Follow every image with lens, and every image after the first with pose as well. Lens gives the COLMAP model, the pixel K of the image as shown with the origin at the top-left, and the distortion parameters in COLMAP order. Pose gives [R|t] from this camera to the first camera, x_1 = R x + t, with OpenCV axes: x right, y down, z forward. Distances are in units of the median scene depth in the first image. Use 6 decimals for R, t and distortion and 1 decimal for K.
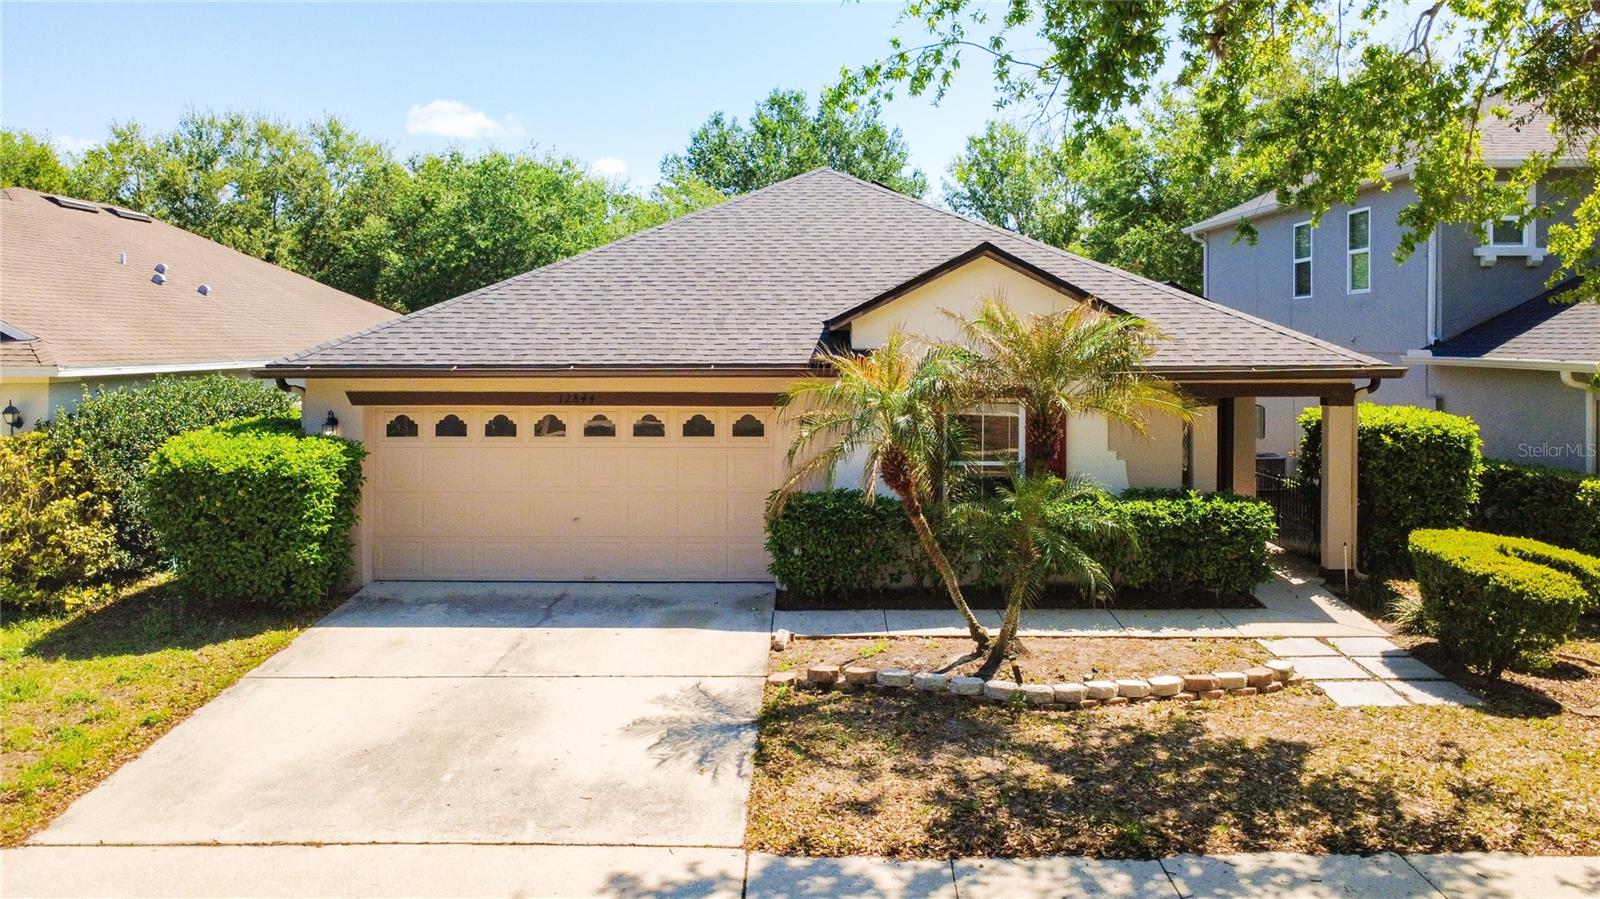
lens RADIAL K [[1189.9, 0, 800.0], [0, 1189.9, 449.5], [0, 0, 1]] dist [0.011039, 0.007023]
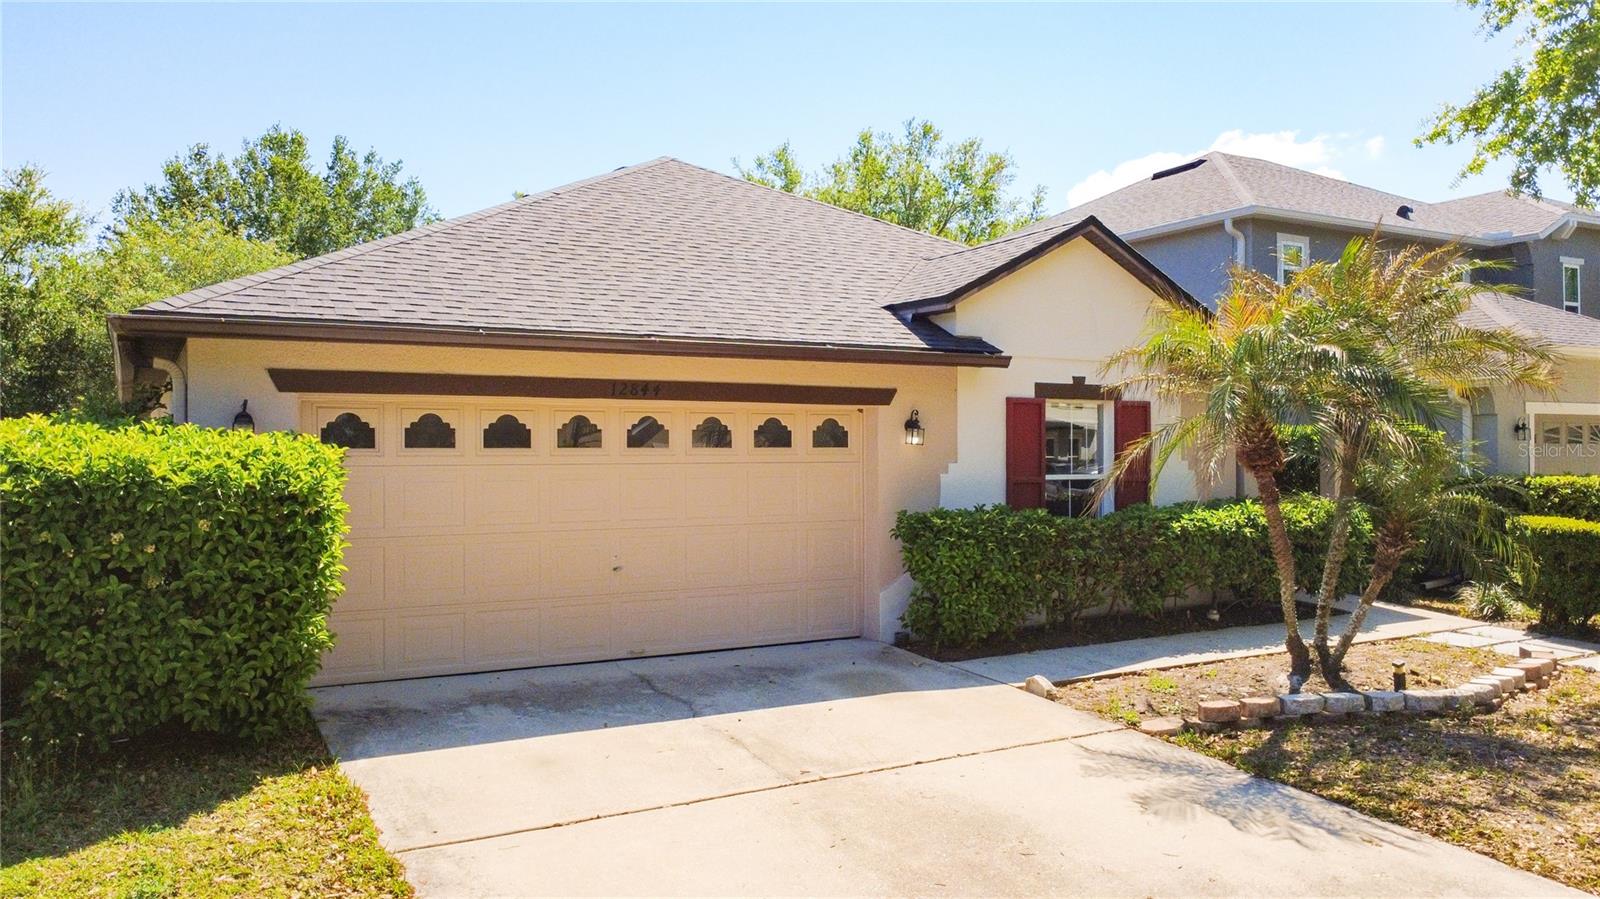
lens RADIAL K [[1189.9, 0, 800.0], [0, 1189.9, 449.5], [0, 0, 1]] dist [0.011039, 0.007023]
pose [[0.857647, -0.001243, 0.514238, -0.467082], [0.051839, 0.995112, -0.084052, 0.055912], [-0.511620, 0.098744, 0.853519, 0.364401]]
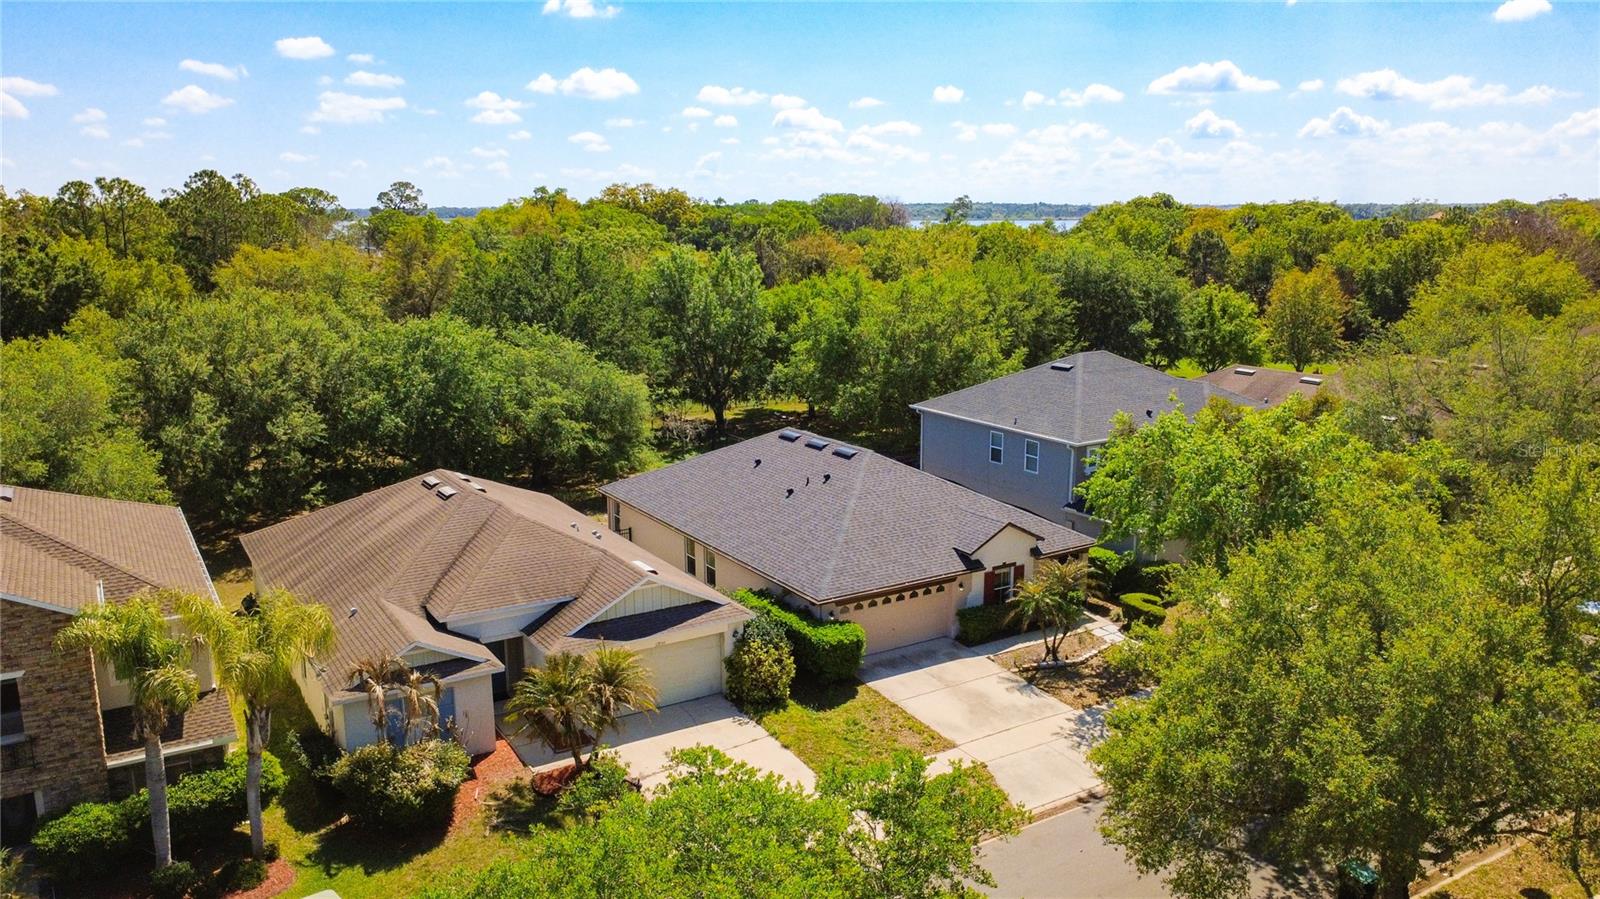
lens RADIAL K [[1189.9, 0, 800.0], [0, 1189.9, 449.5], [0, 0, 1]] dist [0.011039, 0.007023]
pose [[0.840891, -0.106623, 0.530597, -1.958847], [0.050504, 0.991583, 0.119220, -0.764844], [-0.538842, -0.073454, 0.839198, -1.353973]]
